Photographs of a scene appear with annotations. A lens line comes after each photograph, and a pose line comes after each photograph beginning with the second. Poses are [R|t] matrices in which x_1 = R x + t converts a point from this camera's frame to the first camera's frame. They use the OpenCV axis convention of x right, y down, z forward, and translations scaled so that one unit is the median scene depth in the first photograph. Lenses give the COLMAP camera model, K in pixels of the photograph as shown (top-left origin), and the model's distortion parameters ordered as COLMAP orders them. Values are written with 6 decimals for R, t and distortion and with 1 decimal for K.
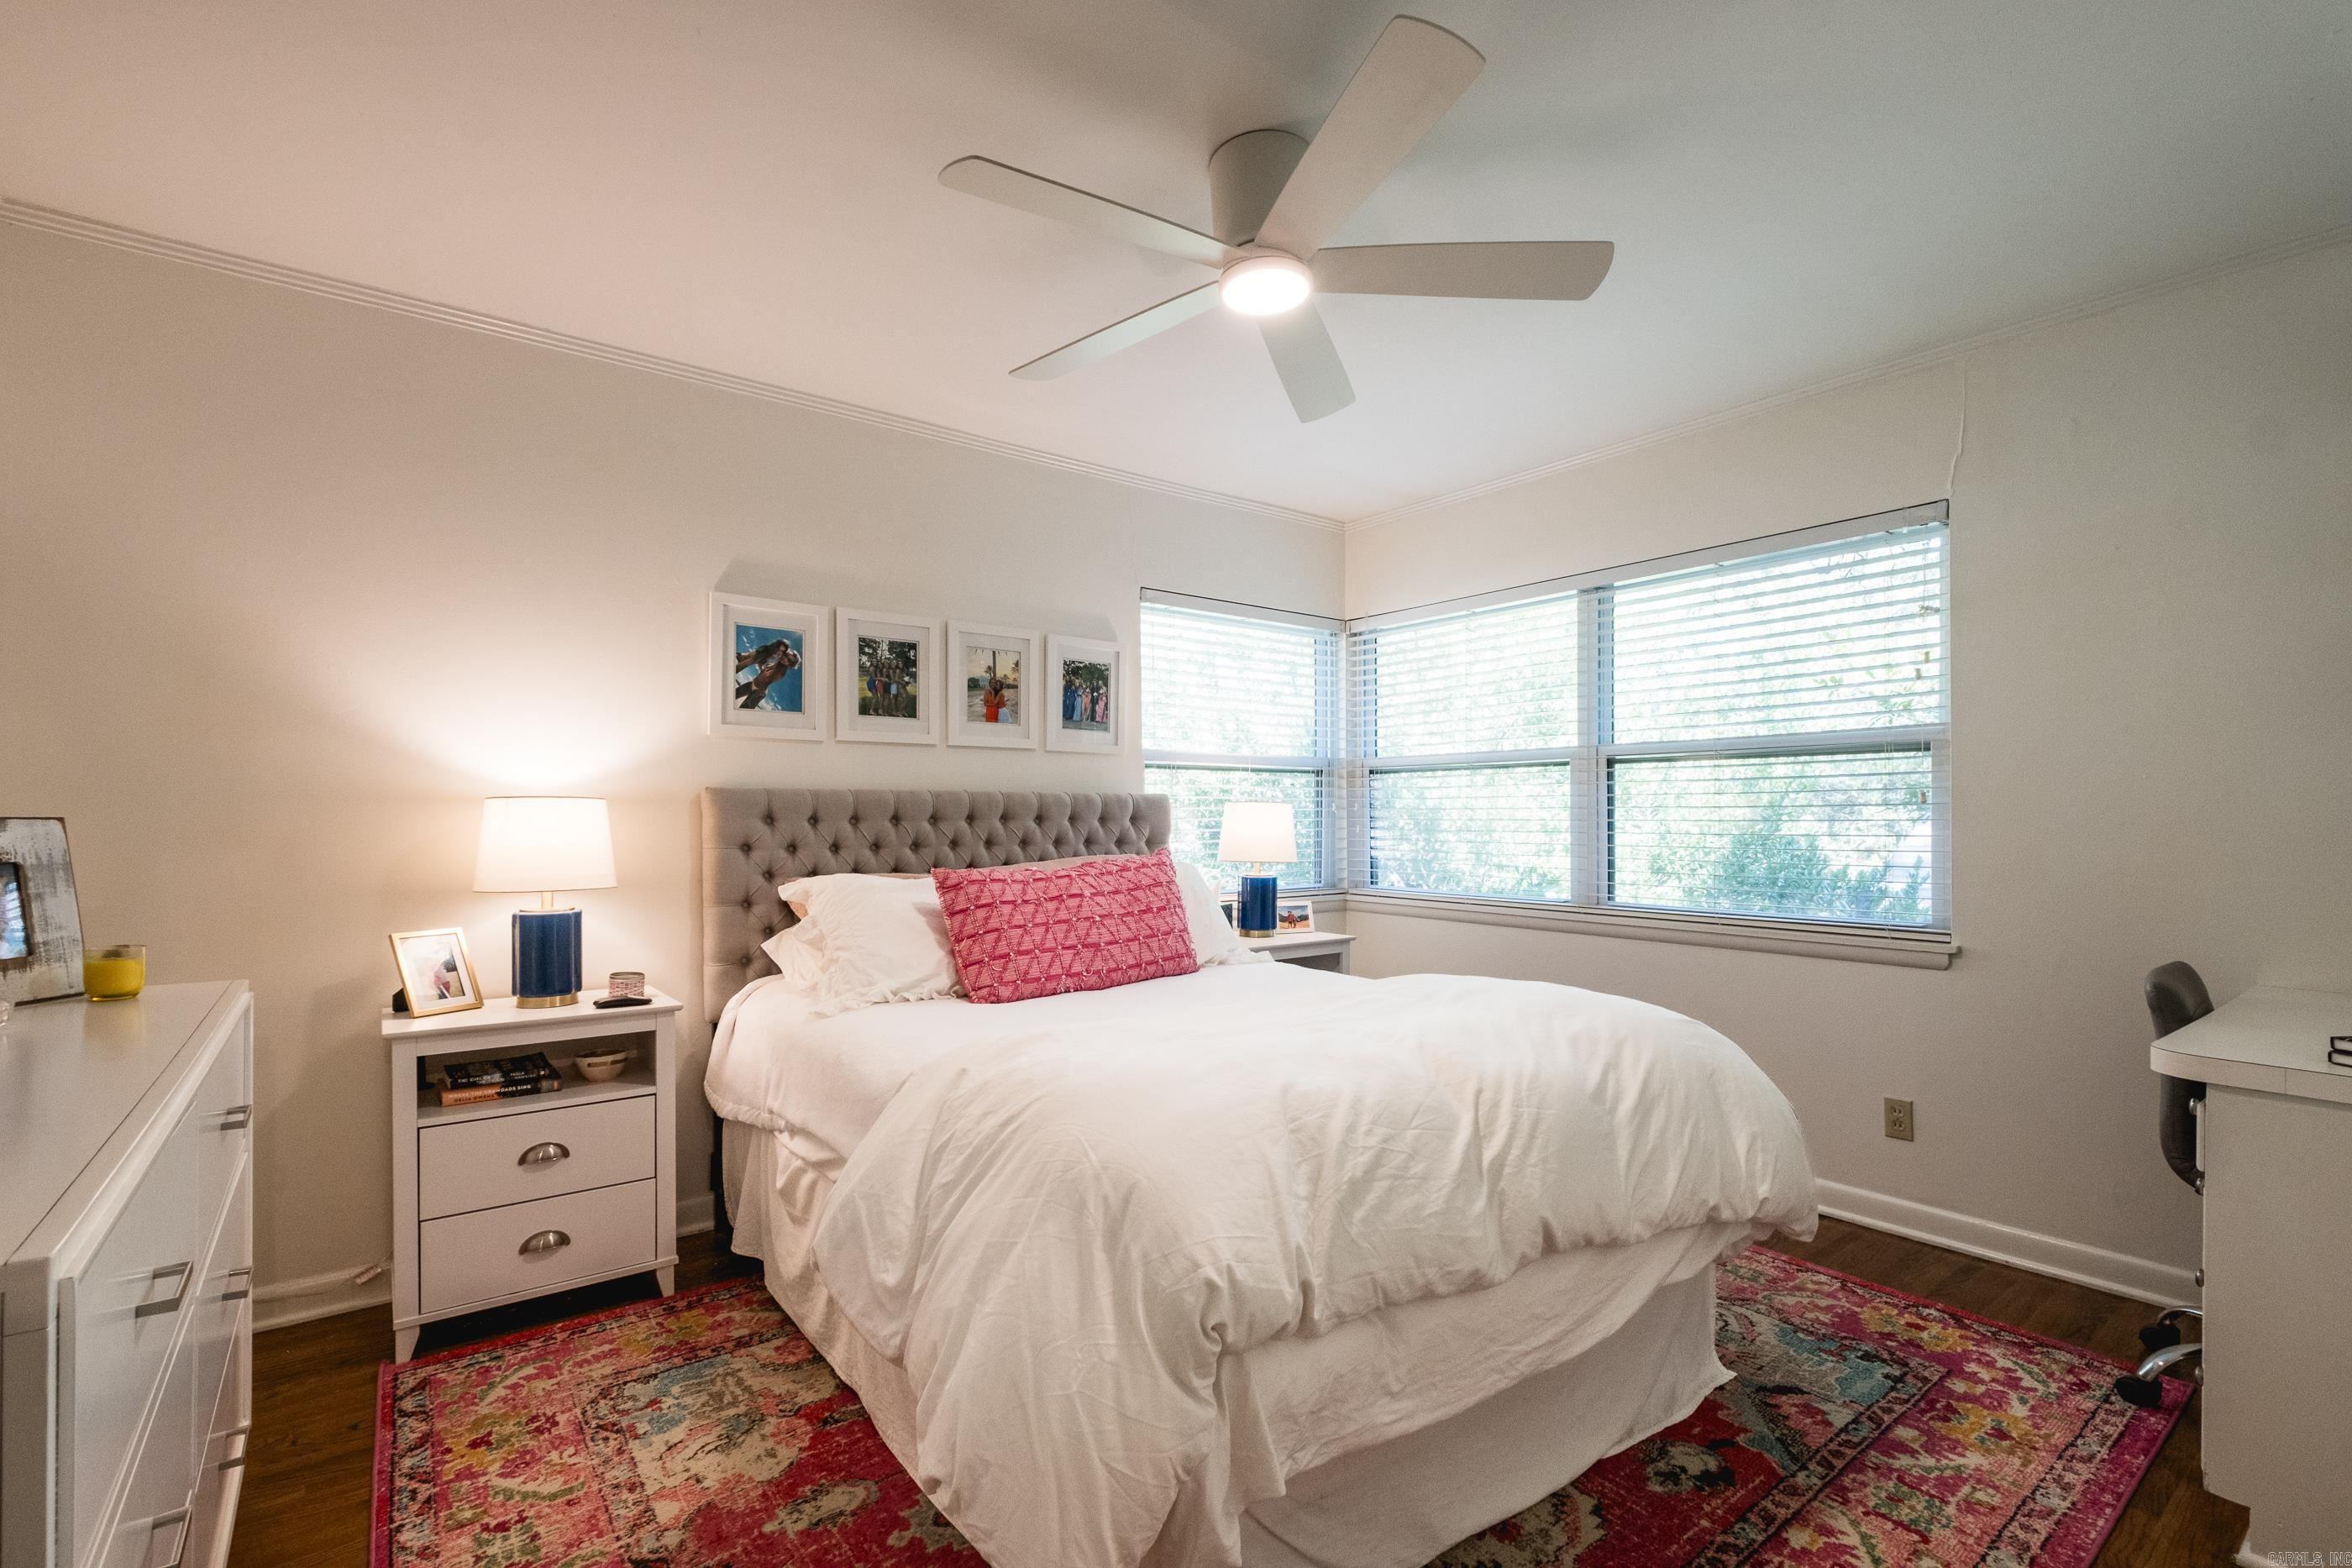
lens RADIAL K [[1028.4, 0, 1174.7], [0, 1028.4, 794.8], [0, 0, 1]] dist [0.006030, -0.004515]
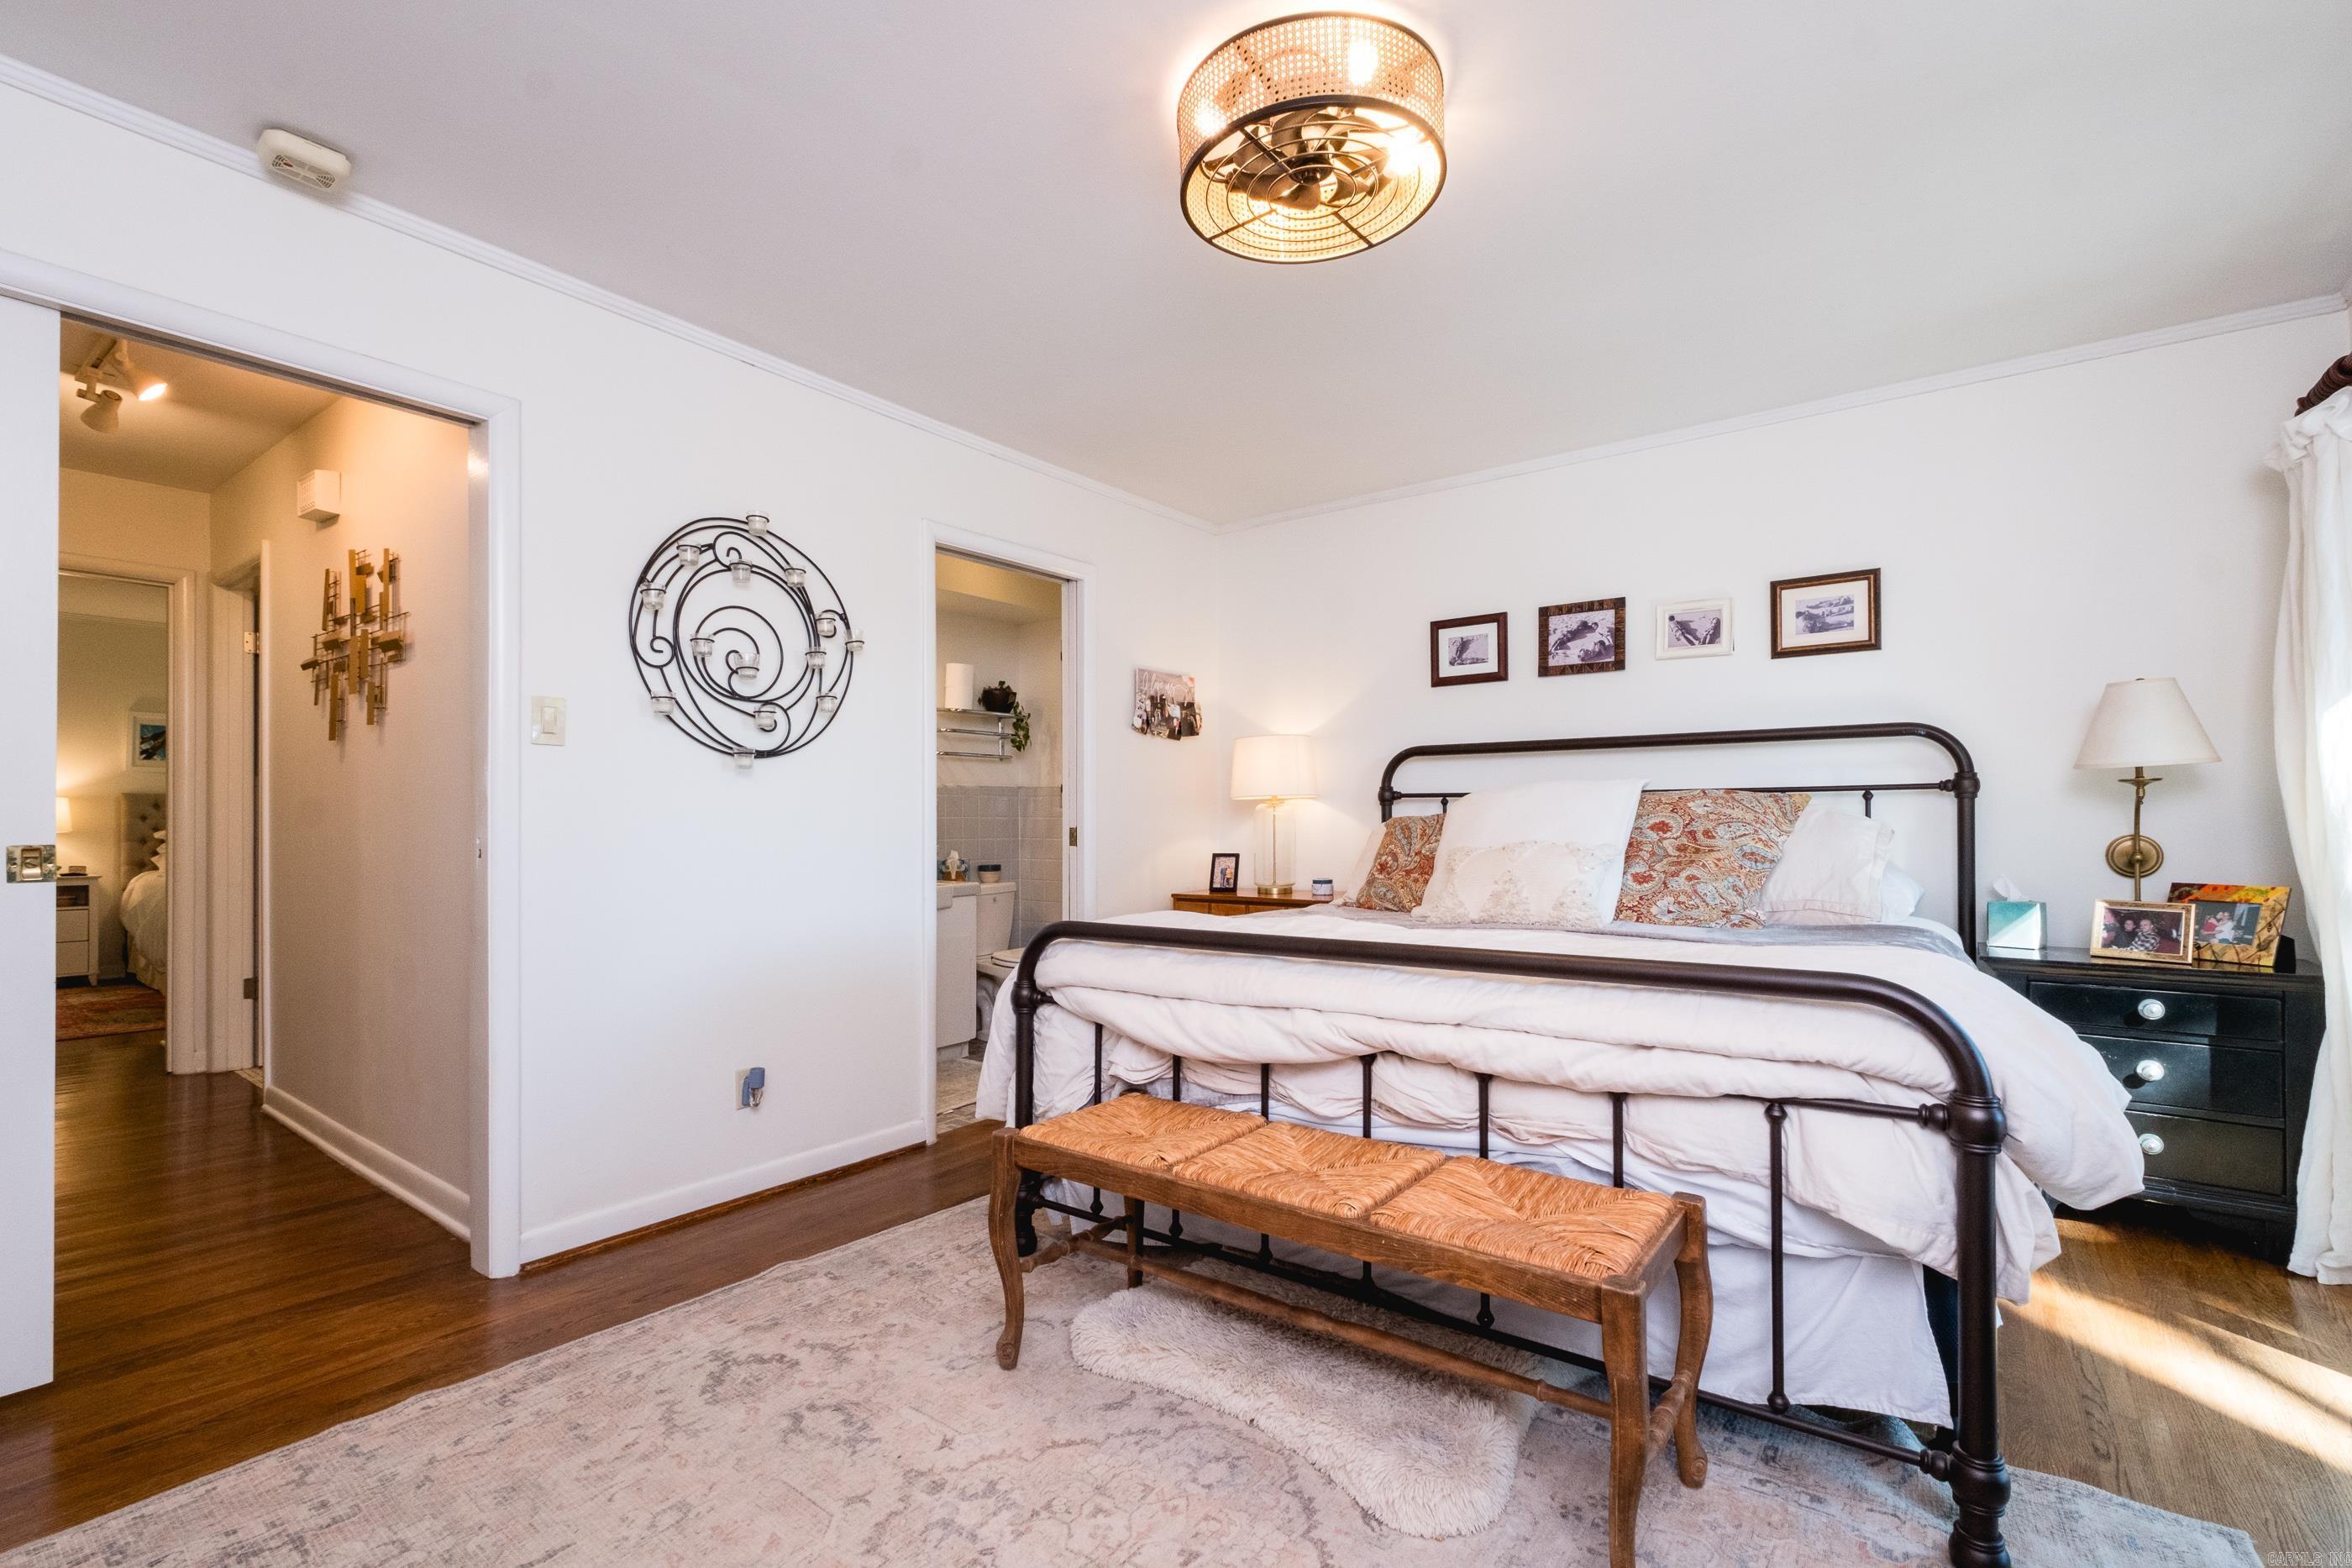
lens RADIAL K [[1028.4, 0, 1179.8], [0, 1028.4, 793.3], [0, 0, 1]] dist [0.006030, -0.004515]
pose [[0.957950, 0.005889, 0.286876, 1.223951], [-0.002331, 0.999916, -0.012743, 0.018723], [-0.286927, 0.011539, 0.957883, -2.017783]]
